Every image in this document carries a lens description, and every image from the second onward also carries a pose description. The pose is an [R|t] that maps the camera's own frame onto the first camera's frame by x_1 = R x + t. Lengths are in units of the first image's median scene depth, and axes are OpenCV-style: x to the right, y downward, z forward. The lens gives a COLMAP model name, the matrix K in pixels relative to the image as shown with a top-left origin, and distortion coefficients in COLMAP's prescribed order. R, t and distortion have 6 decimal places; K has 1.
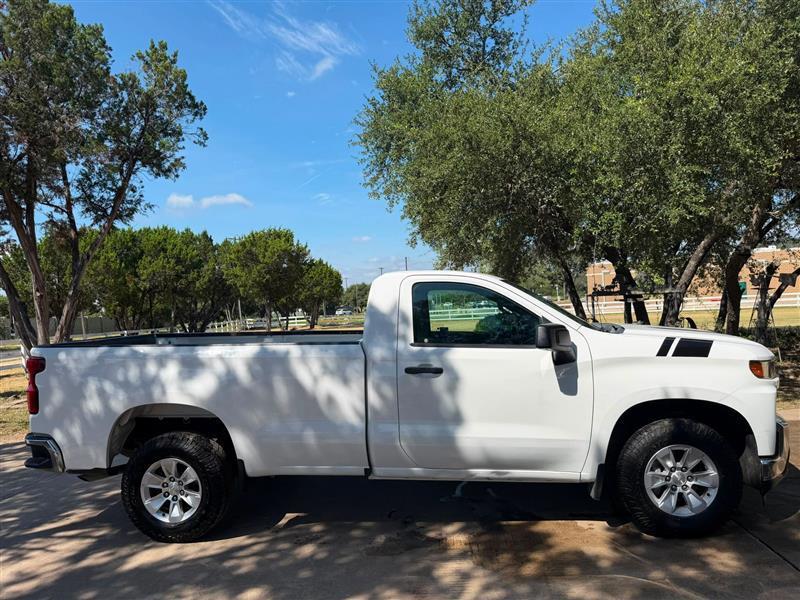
lens RADIAL K [[562.2, 0, 399.7], [0, 562.2, 292.9], [0, 0, 1]] dist [0.036611, -0.047607]
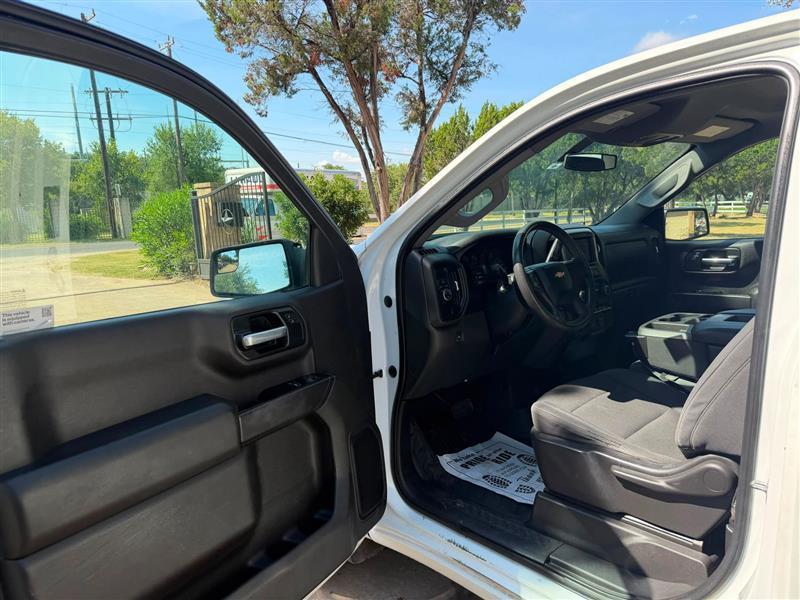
lens RADIAL K [[562.2, 0, 396.3], [0, 562.2, 300.6], [0, 0, 1]] dist [0.036611, -0.047607]
pose [[0.738596, 0.152137, -0.656757, 0.091576], [-0.004086, 0.975196, 0.221307, 0.009074], [0.674136, -0.160773, 0.720897, 0.219372]]
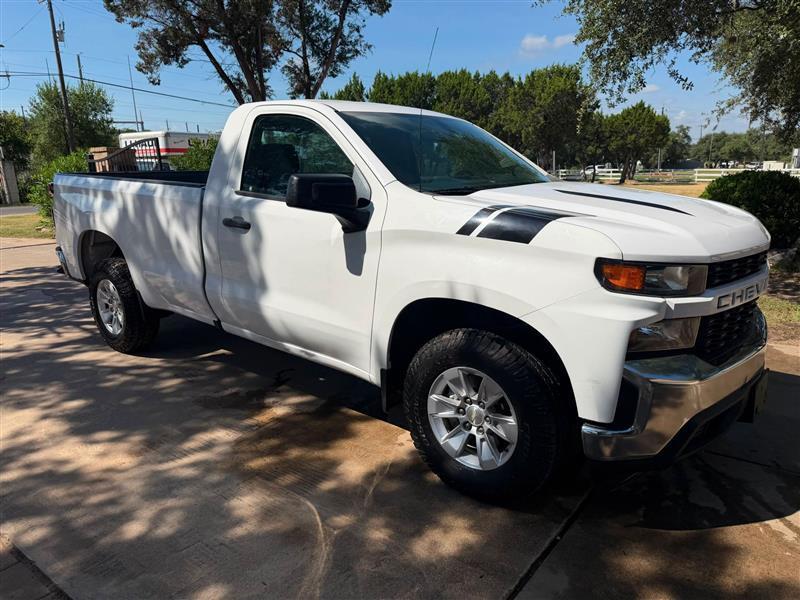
lens RADIAL K [[562.2, 0, 400.0], [0, 562.2, 300.1], [0, 0, 1]] dist [0.036611, -0.047607]
pose [[0.836422, 0.164932, -0.522682, 0.225924], [-0.017696, 0.961278, 0.275013, 0.003075], [0.547801, -0.220777, 0.806952, 0.131719]]
